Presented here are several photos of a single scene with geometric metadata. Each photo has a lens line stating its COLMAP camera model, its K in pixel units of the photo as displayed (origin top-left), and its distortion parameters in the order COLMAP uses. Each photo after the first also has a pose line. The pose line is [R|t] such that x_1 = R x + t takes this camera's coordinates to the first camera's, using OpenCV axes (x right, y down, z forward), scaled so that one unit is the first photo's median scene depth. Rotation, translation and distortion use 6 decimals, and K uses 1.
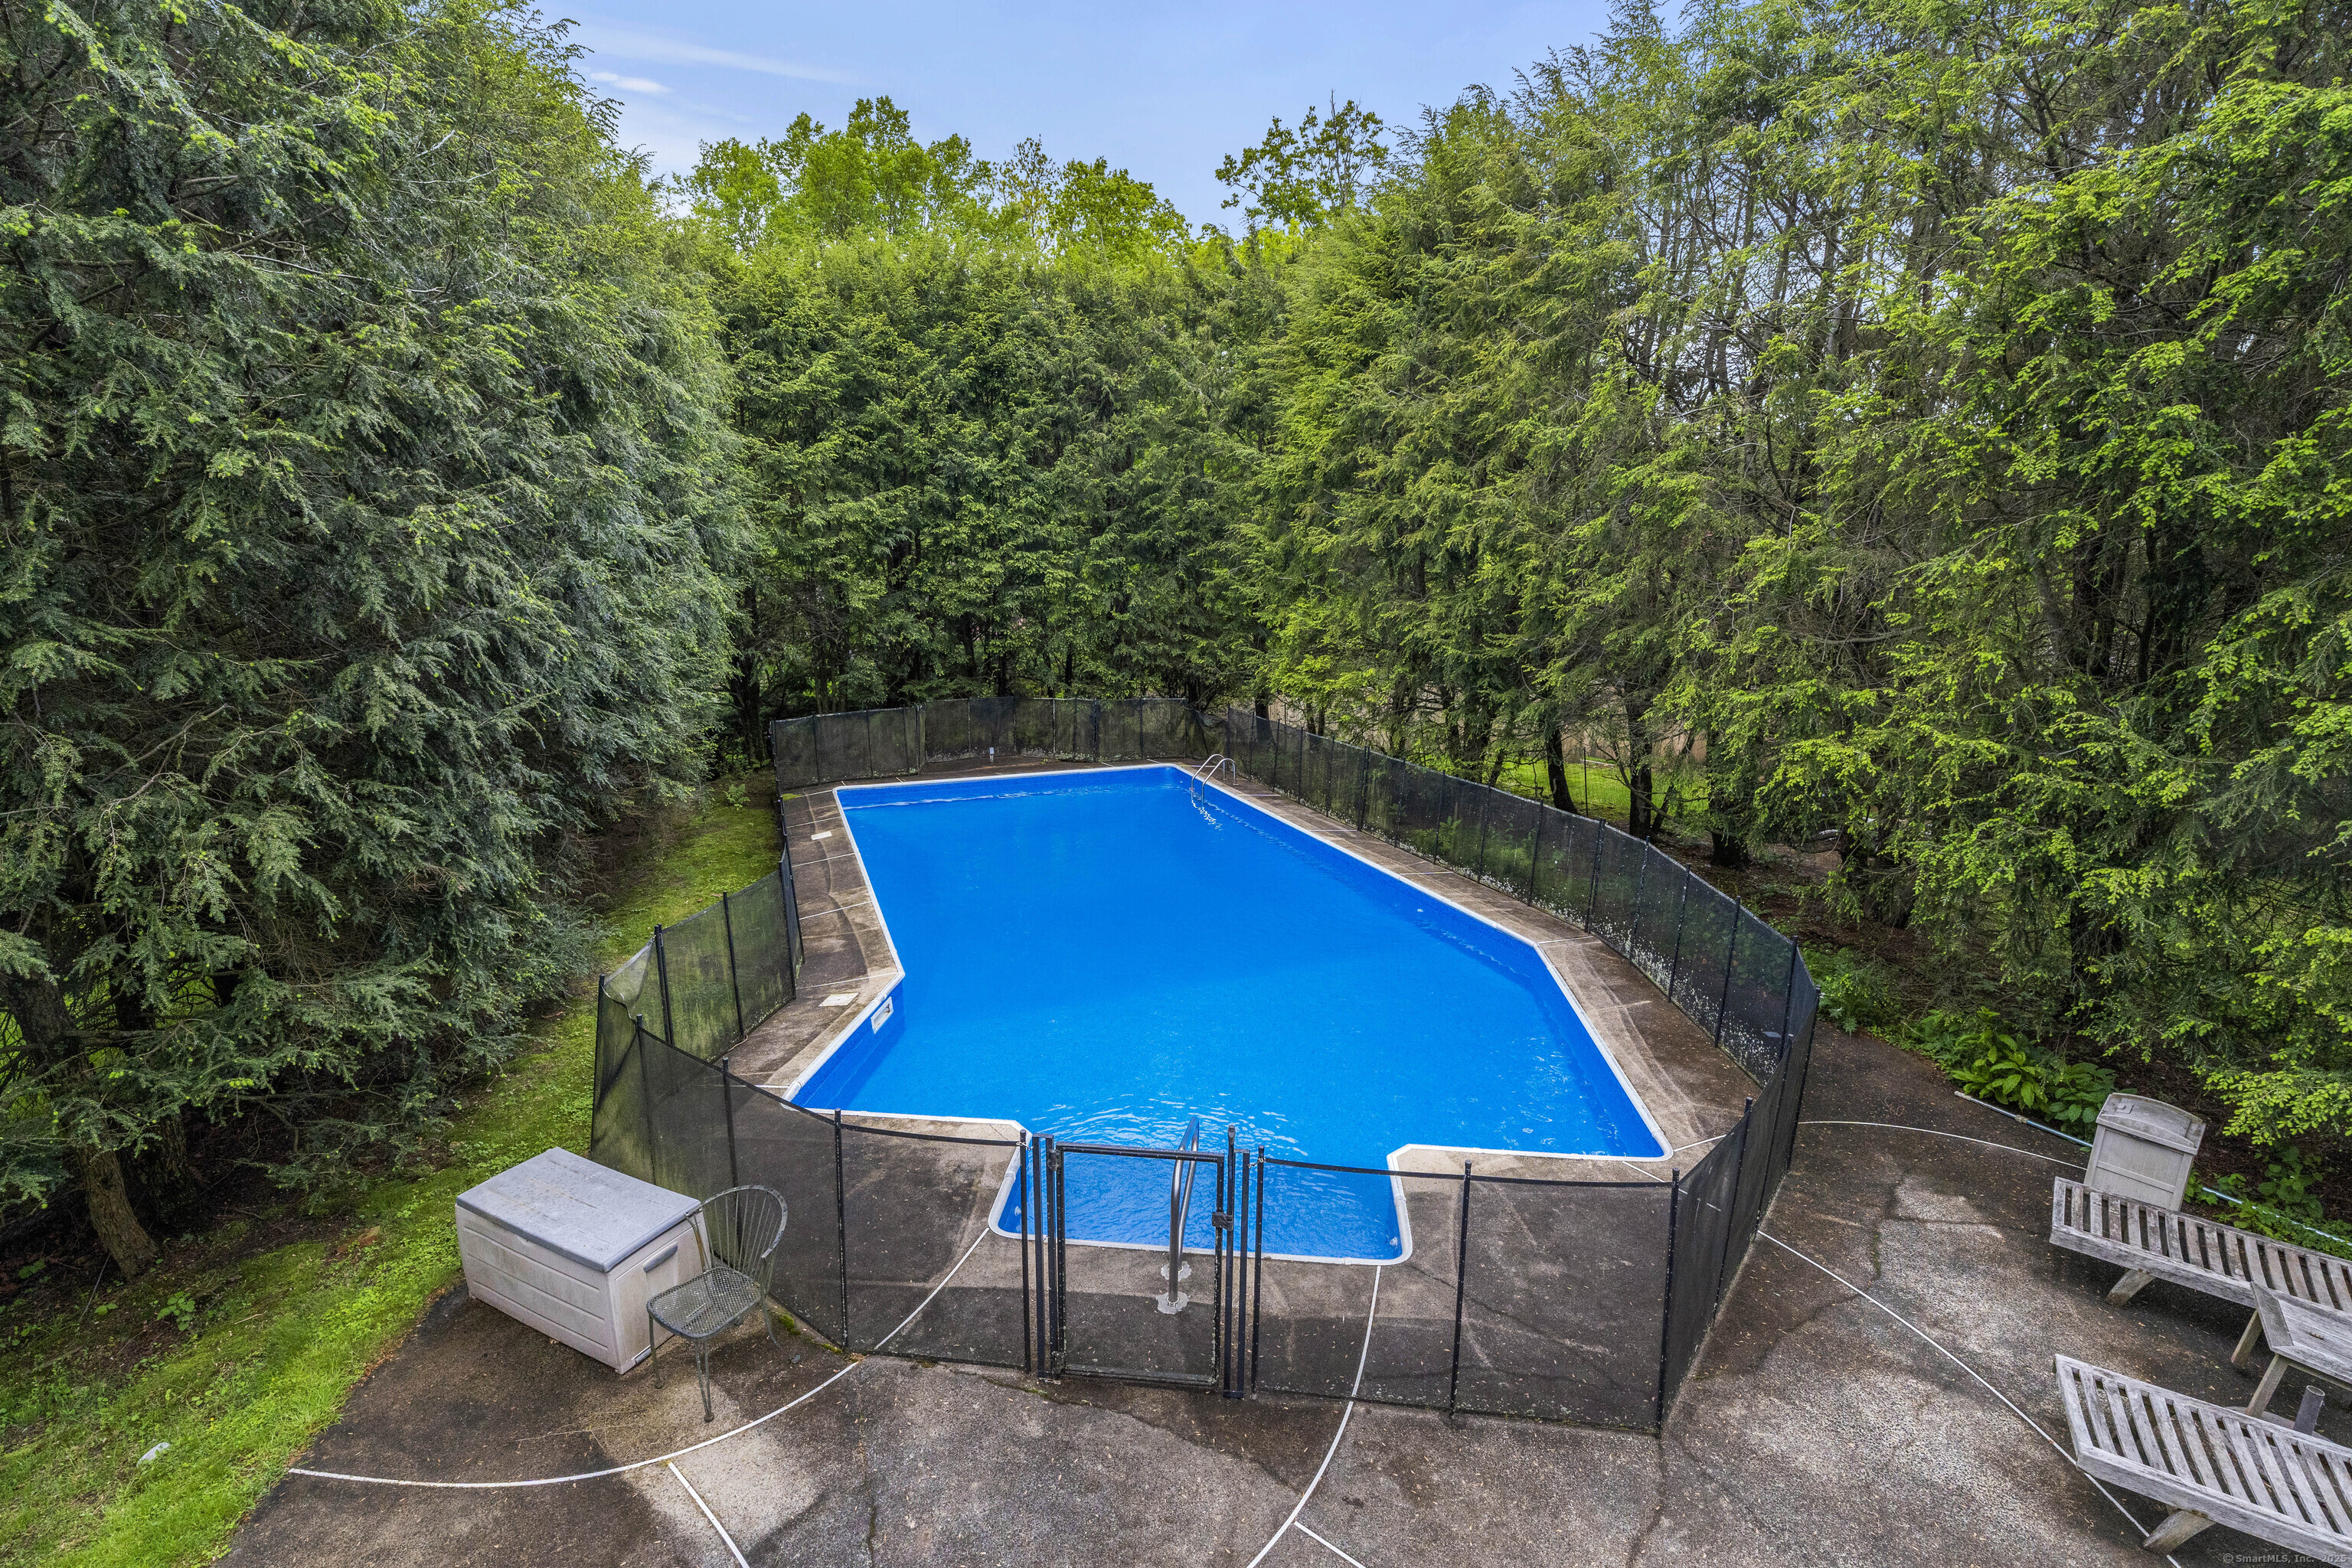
lens RADIAL K [[1036.5, 0, 1160.9], [0, 1036.5, 780.5], [0, 0, 1]] dist [0.010298, -0.000554]
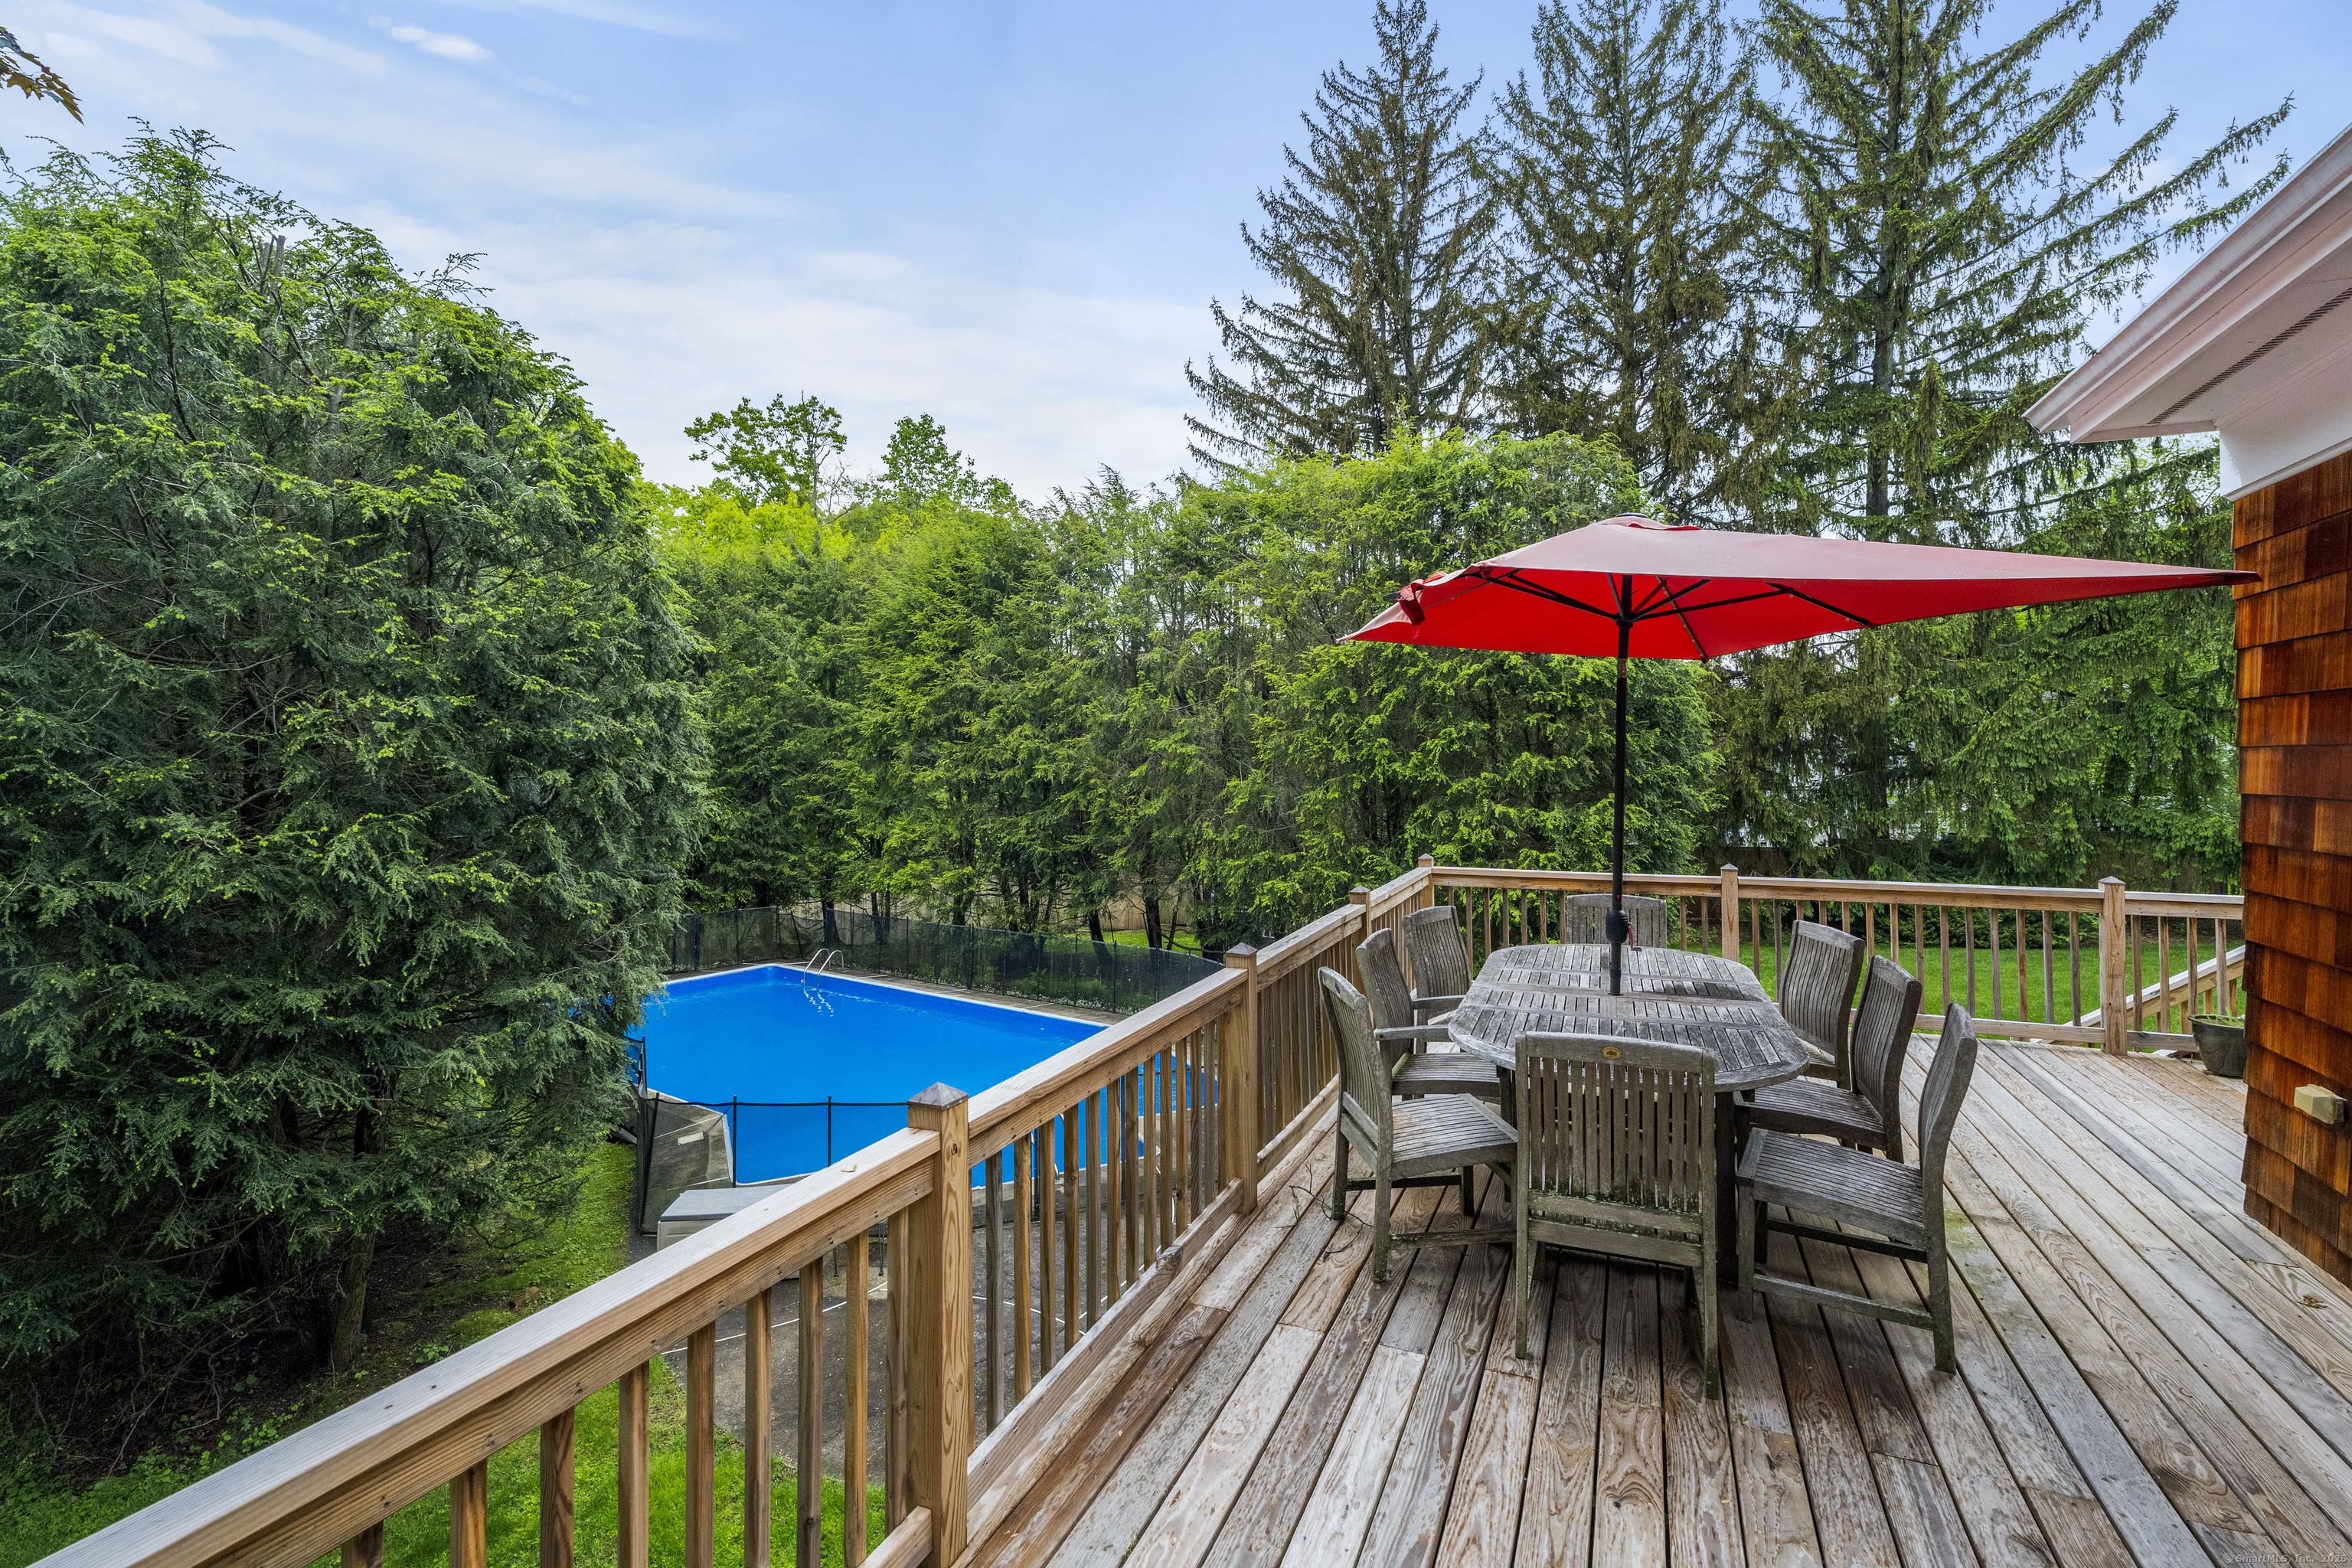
lens RADIAL K [[1036.5, 0, 1182.5], [0, 1036.5, 767.0], [0, 0, 1]] dist [0.010298, -0.000554]
pose [[0.847648, -0.014706, 0.530356, -0.323035], [0.125301, 0.976888, -0.173177, 0.040324], [-0.515551, 0.213247, 0.829899, -0.342812]]
